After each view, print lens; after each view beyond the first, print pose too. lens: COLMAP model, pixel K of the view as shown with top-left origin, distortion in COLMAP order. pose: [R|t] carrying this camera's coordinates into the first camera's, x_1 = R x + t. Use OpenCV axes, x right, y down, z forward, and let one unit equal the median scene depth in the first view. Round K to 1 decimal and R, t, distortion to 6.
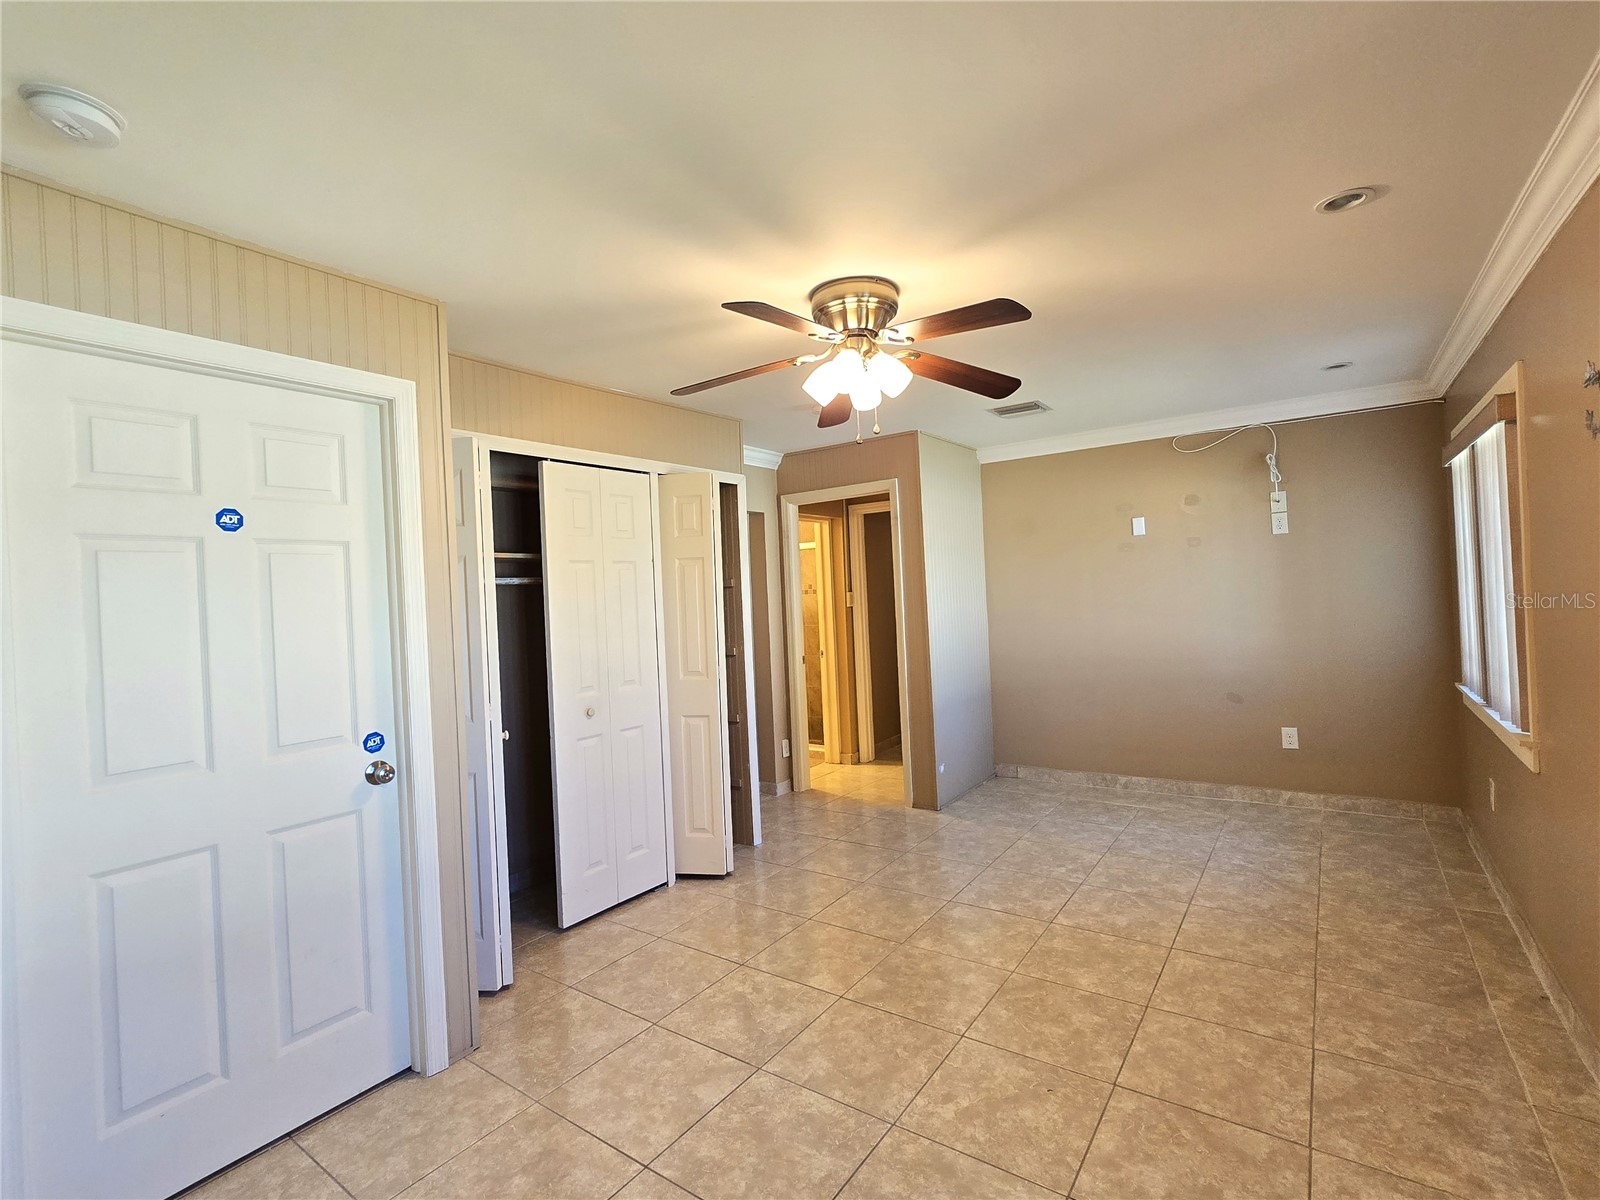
lens RADIAL K [[739.7, 0, 806.9], [0, 739.7, 596.2], [0, 0, 1]] dist [-0.014777, 0.001546]
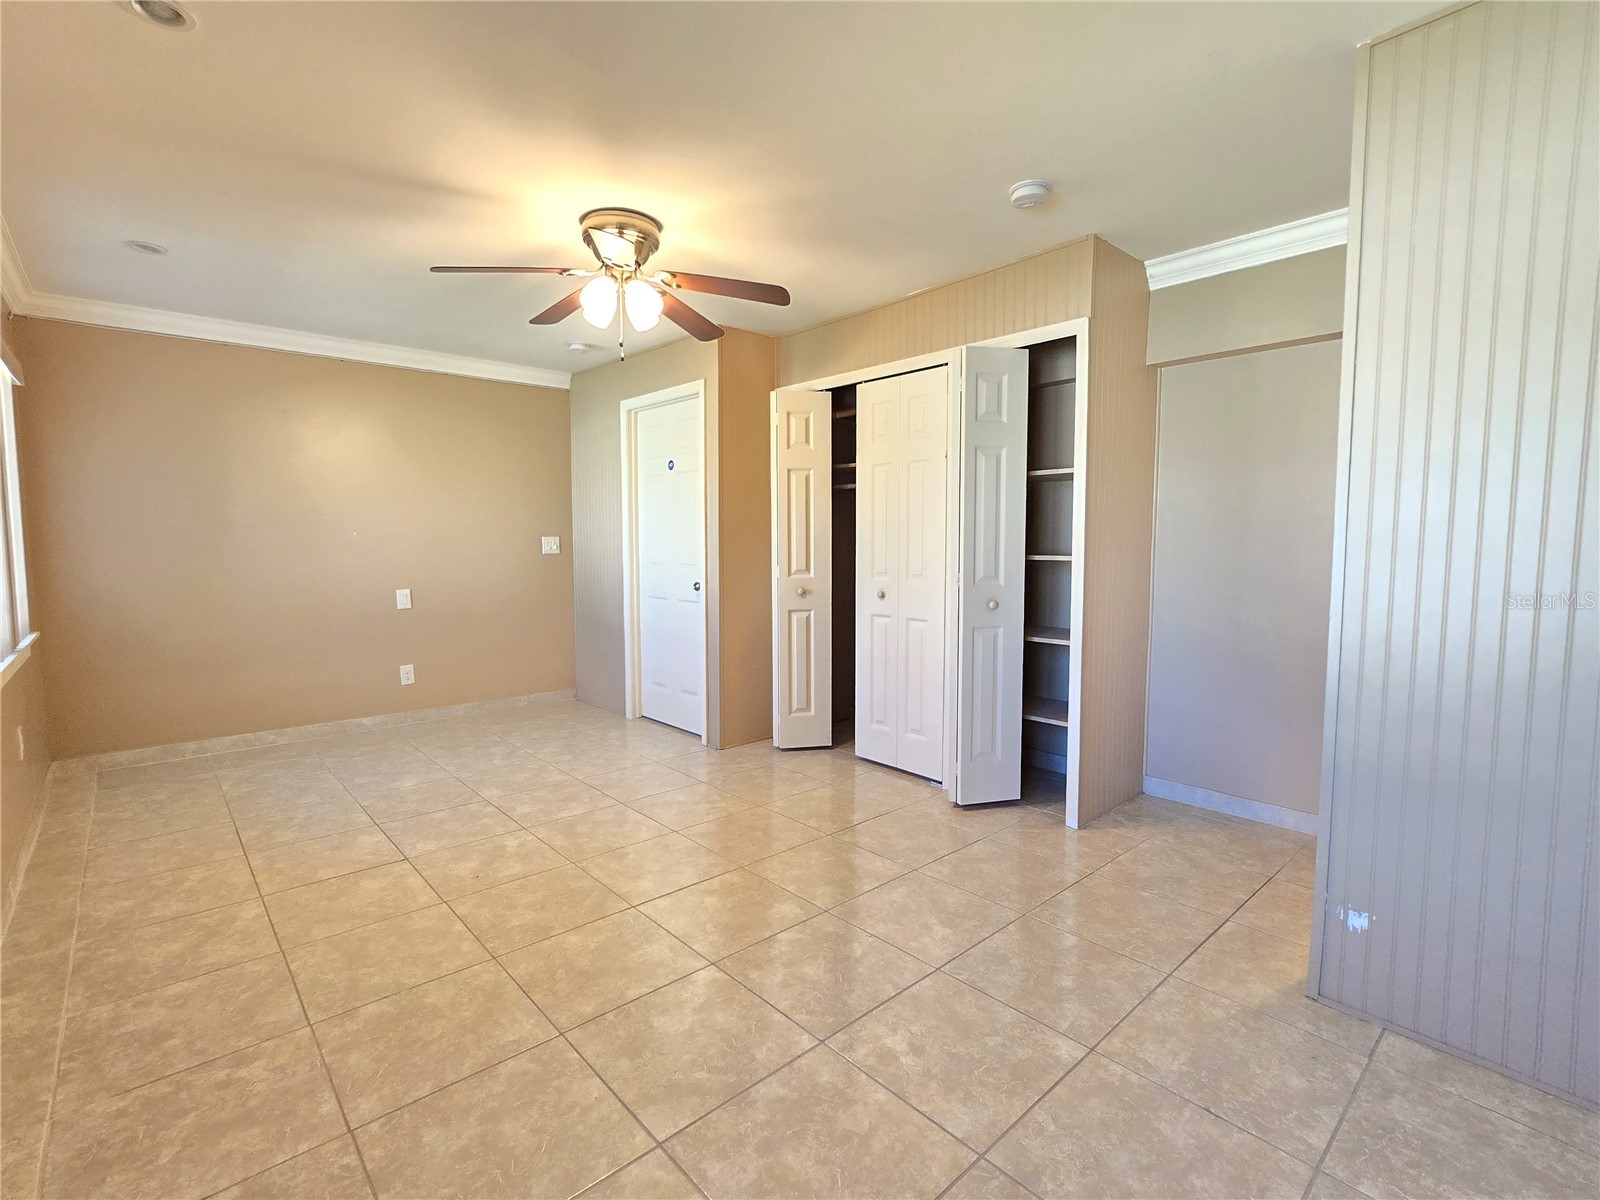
lens RADIAL K [[739.7, 0, 805.7], [0, 739.7, 595.4], [0, 0, 1]] dist [-0.014777, 0.001546]
pose [[-0.208621, 0.124454, -0.970046, 1.275046], [0.005251, 0.991998, 0.126142, 0.013973], [0.977982, 0.021222, -0.207605, 1.650339]]
